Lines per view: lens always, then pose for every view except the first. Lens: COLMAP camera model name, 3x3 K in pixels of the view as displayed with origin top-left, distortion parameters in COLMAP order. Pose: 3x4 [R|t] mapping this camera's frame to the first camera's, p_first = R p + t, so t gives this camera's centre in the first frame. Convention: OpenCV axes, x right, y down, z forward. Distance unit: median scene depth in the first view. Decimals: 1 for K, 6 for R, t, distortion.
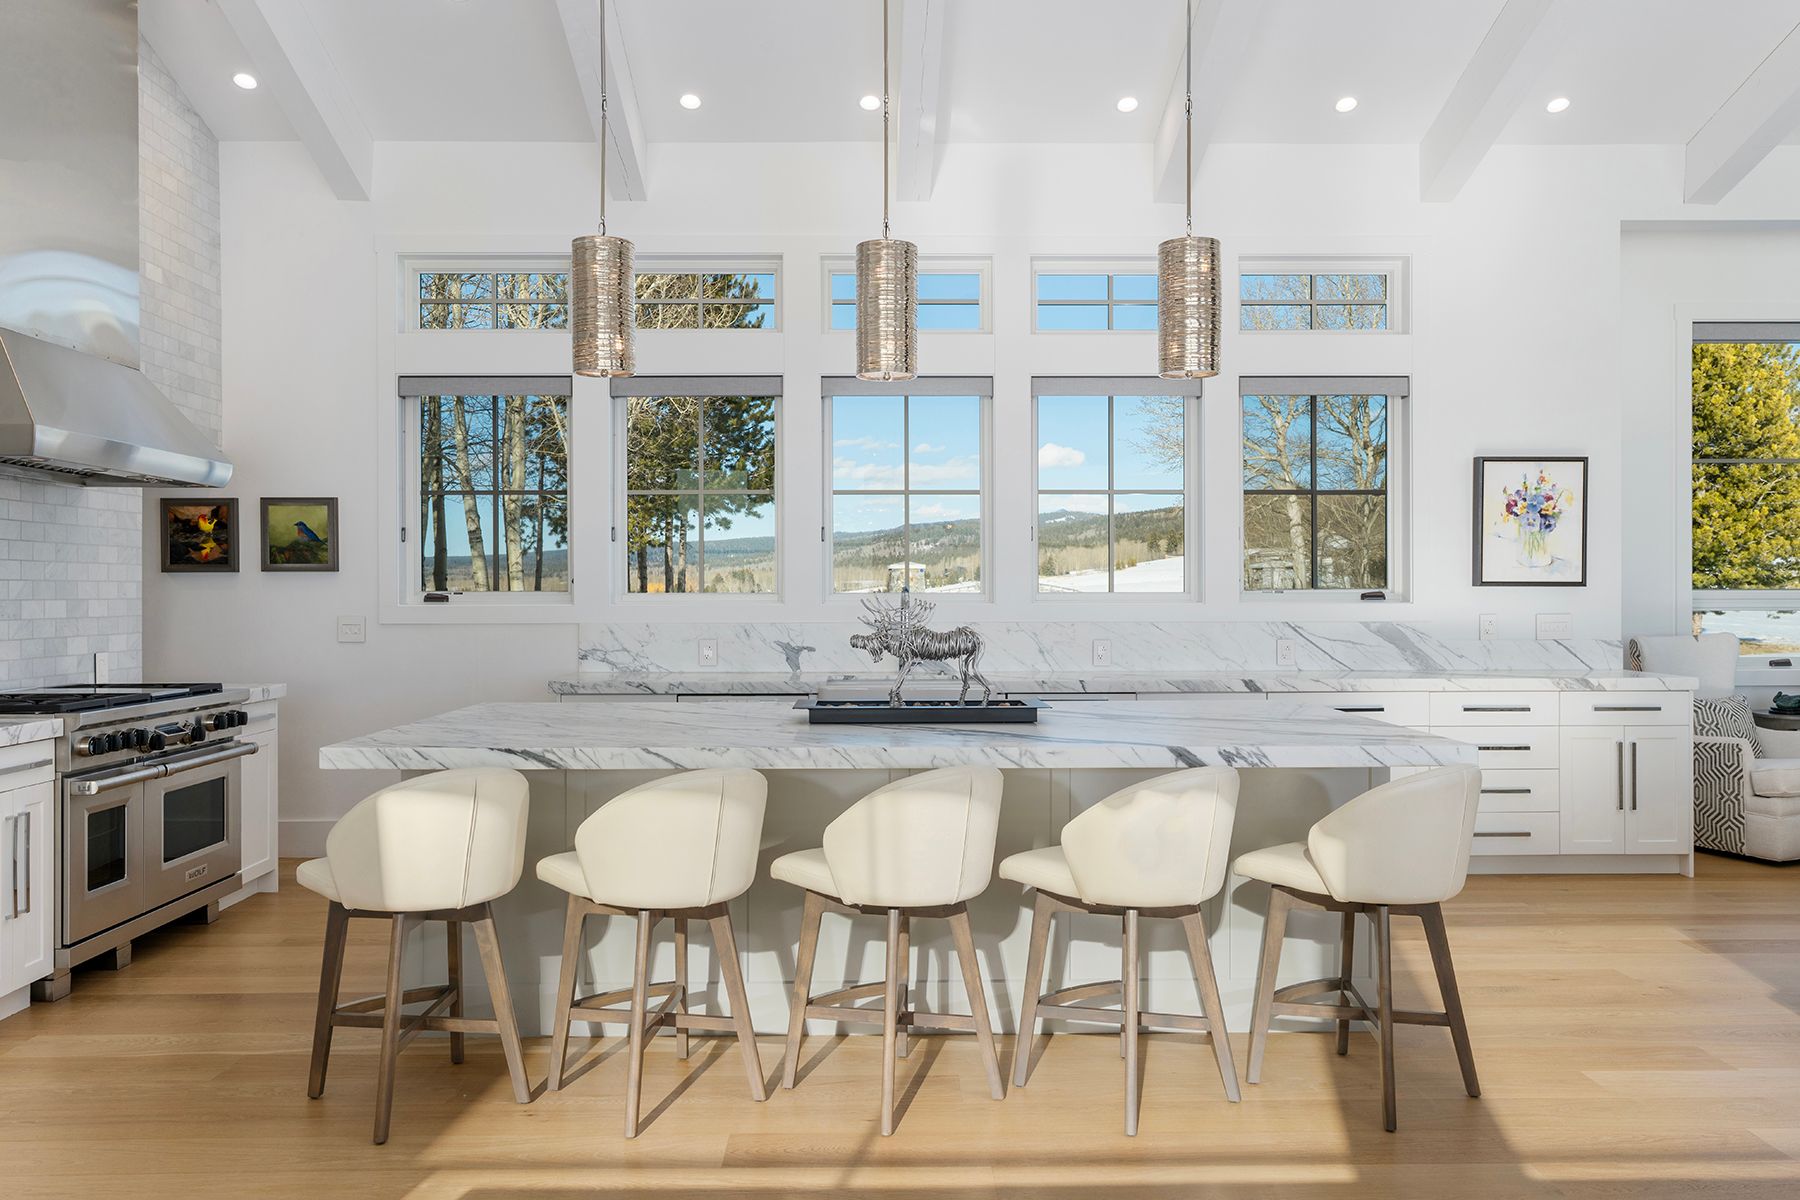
lens RADIAL K [[1366.0, 0, 900.0], [0, 1366.0, 600.0], [0, 0, 1]] dist [0.005255, 0.000784]
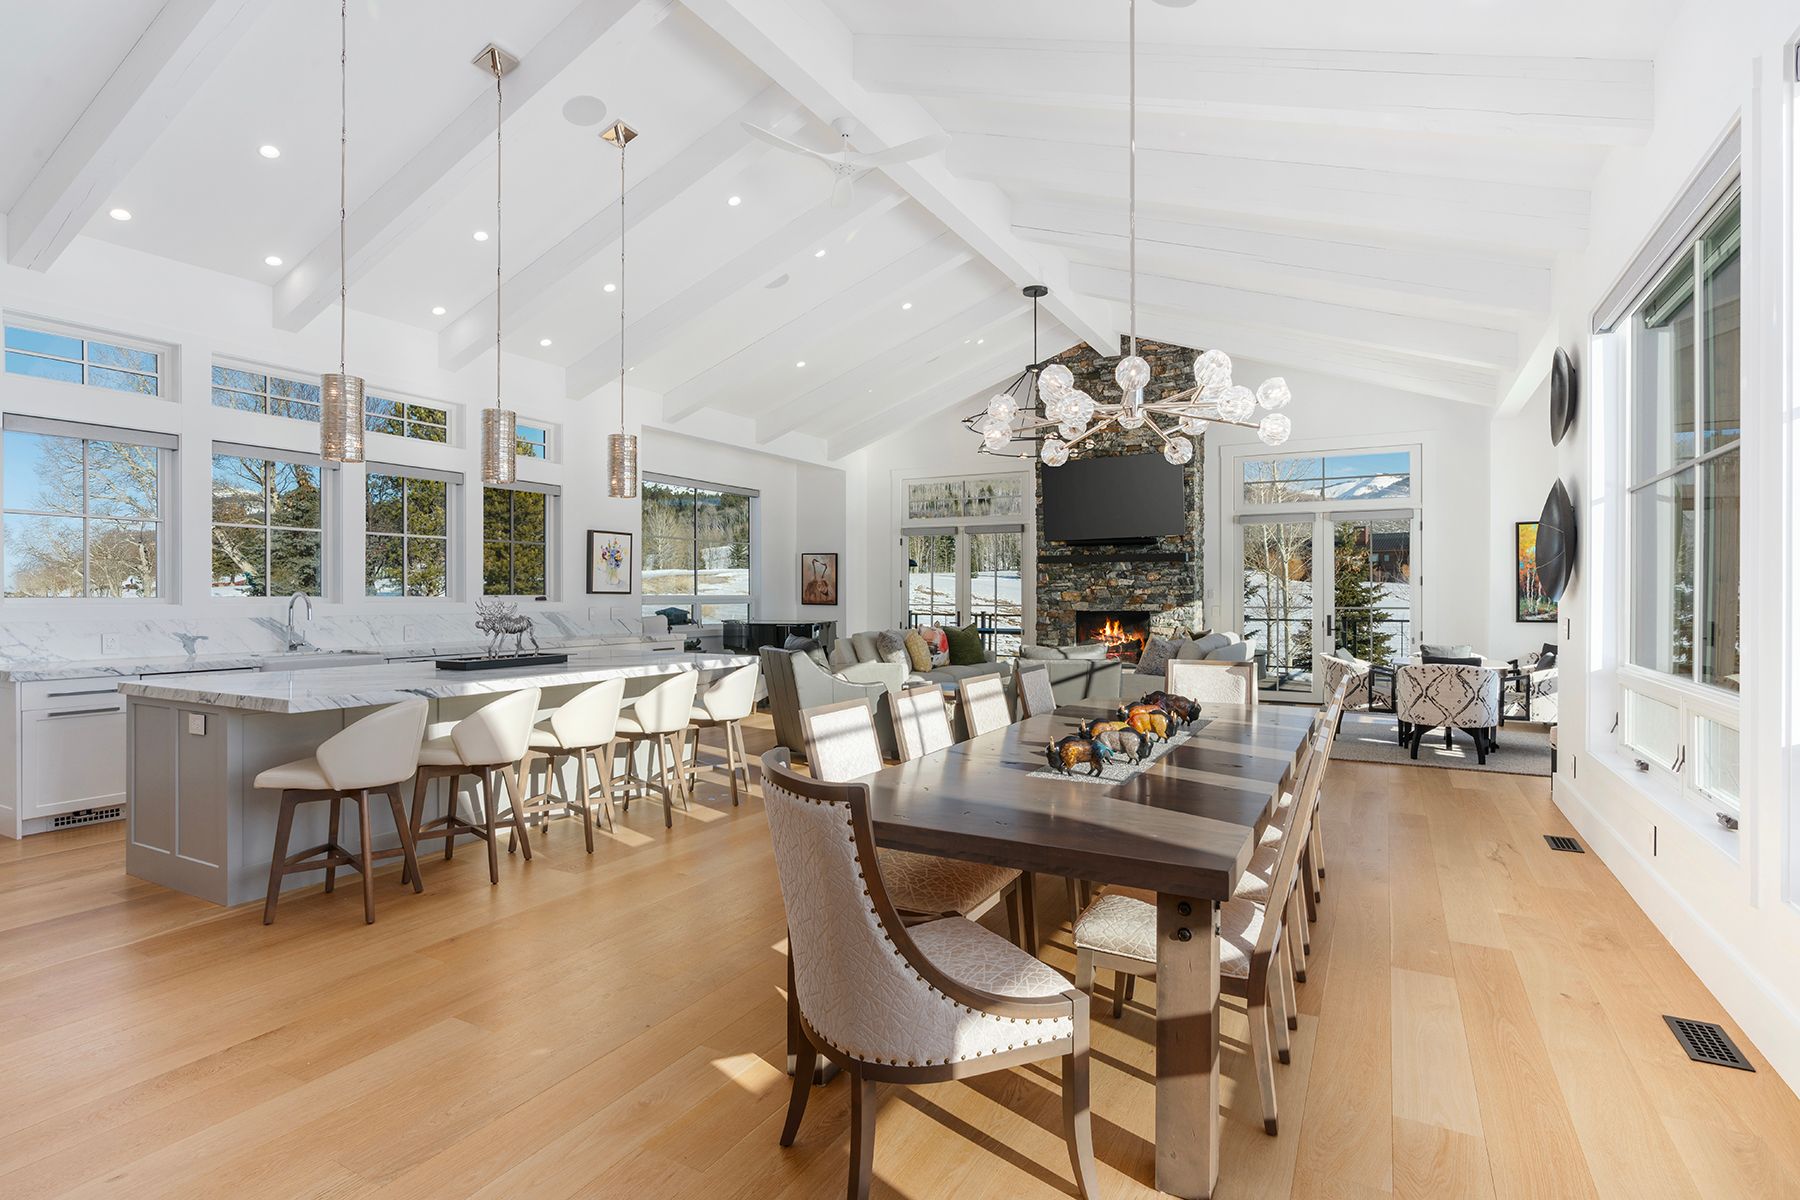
lens RADIAL K [[896.2, 0, 900.0], [0, 896.2, 600.0], [0, 0, 1]] dist [-0.000055, -0.000025]
pose [[0.493760, -0.001999, 0.869596, -0.509243], [0.001613, 0.999998, 0.001383, -0.002045], [-0.869597, 0.000720, 0.493762, -0.049038]]
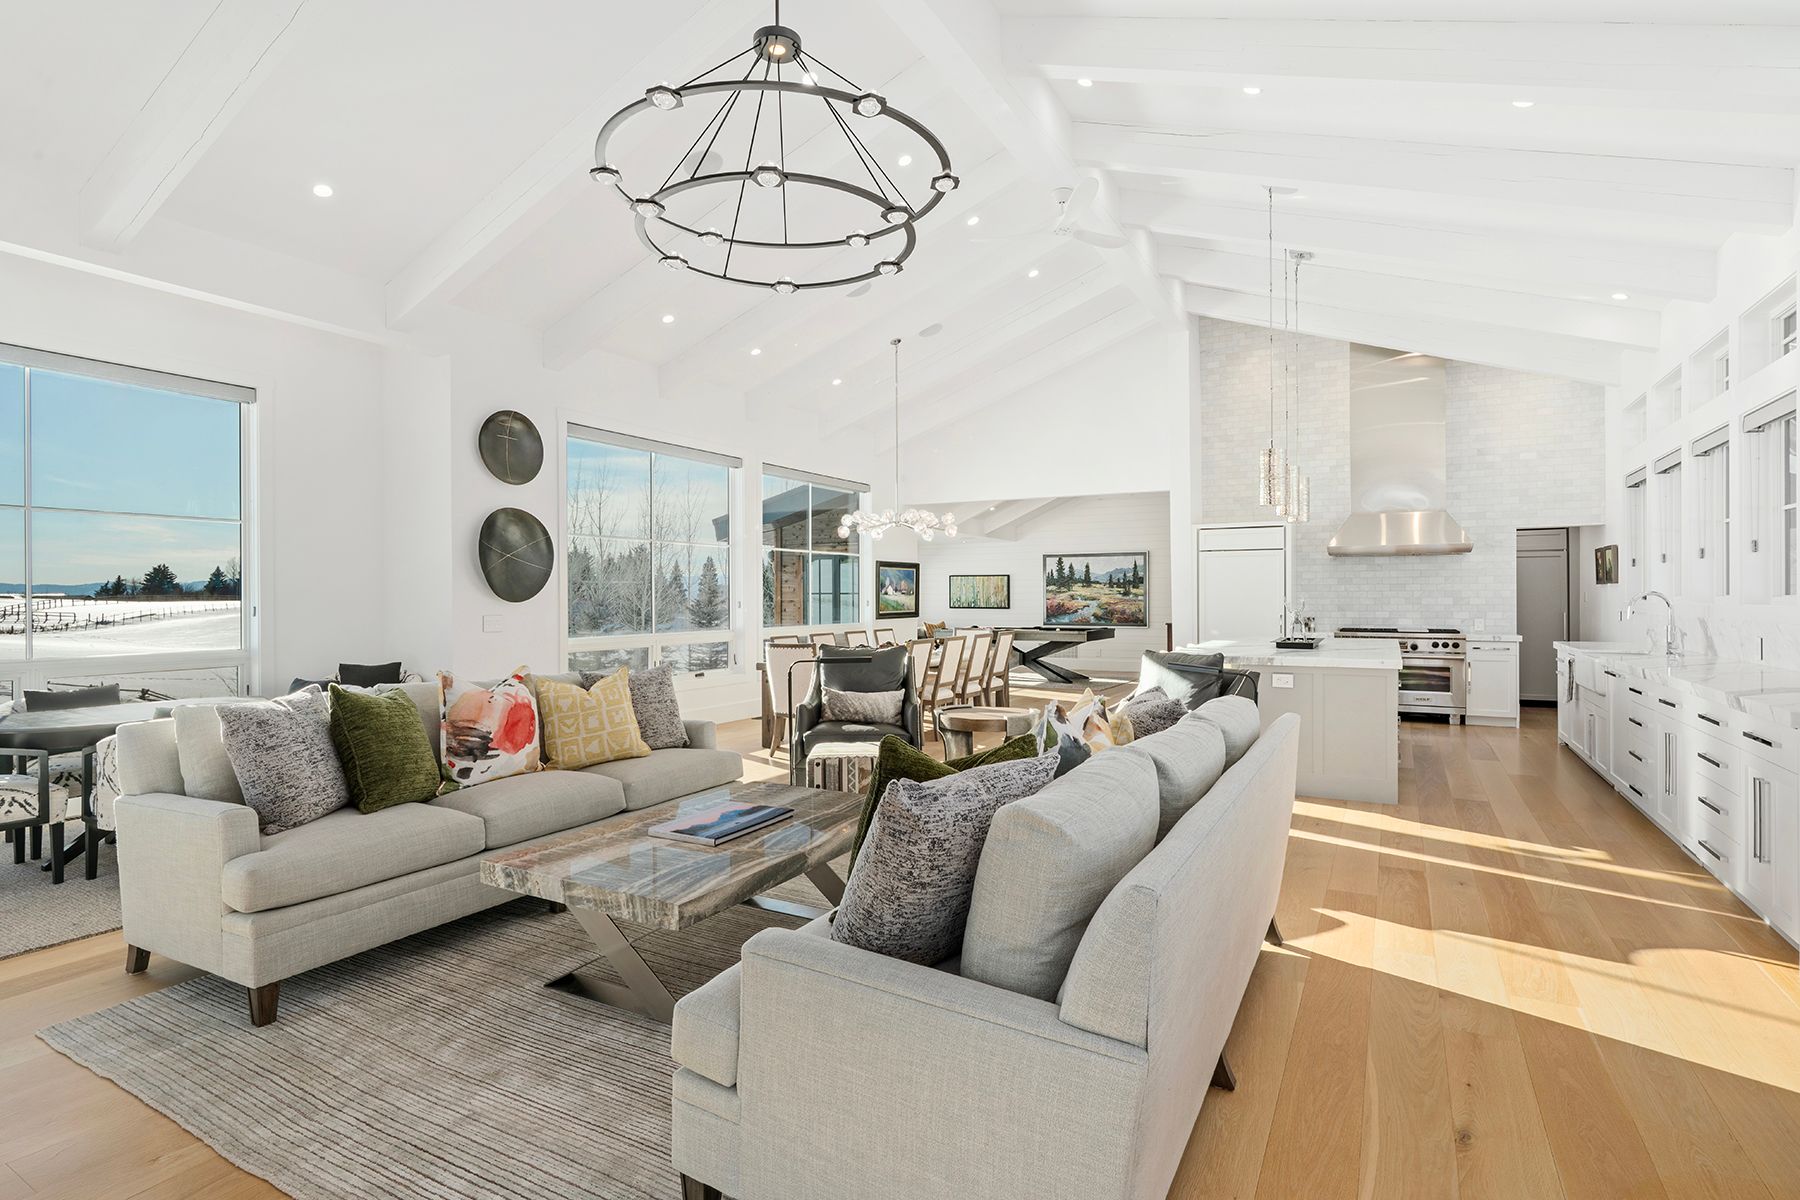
lens RADIAL K [[896.2, 0, 900.0], [0, 896.2, 600.0], [0, 0, 1]] dist [-0.000055, -0.000025]
pose [[-0.498096, 0.005674, -0.867103, 1.183178], [0.000894, 0.999981, 0.006030, -0.005470], [0.867121, 0.002229, -0.498092, 0.761976]]
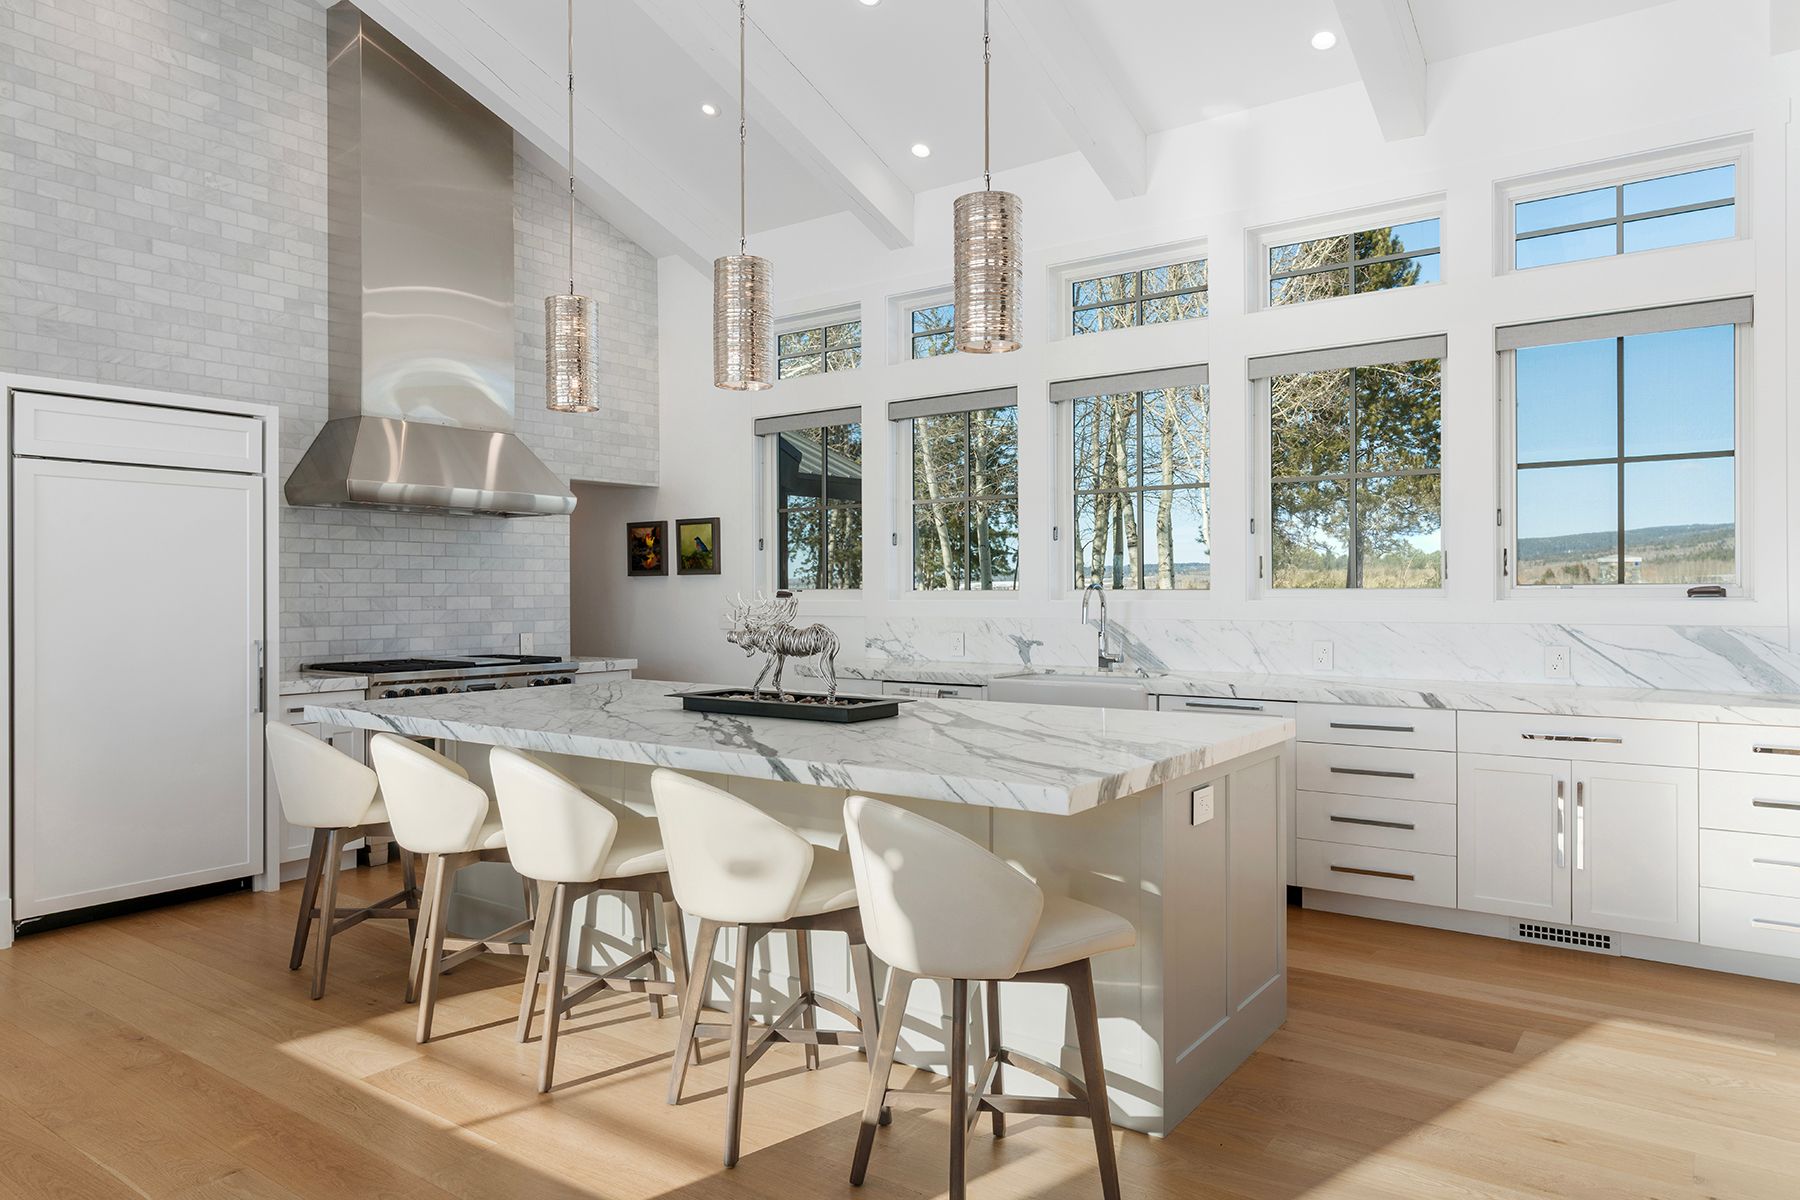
lens RADIAL K [[1157.6, 0, 900.0], [0, 1157.6, 600.0], [0, 0, 1]] dist [0.001269, 0.001502]
pose [[0.797217, 0.002724, -0.603687, 0.393247], [0.000036, 0.999990, 0.004560, -0.001386], [0.603693, -0.003657, 0.797209, 0.227738]]
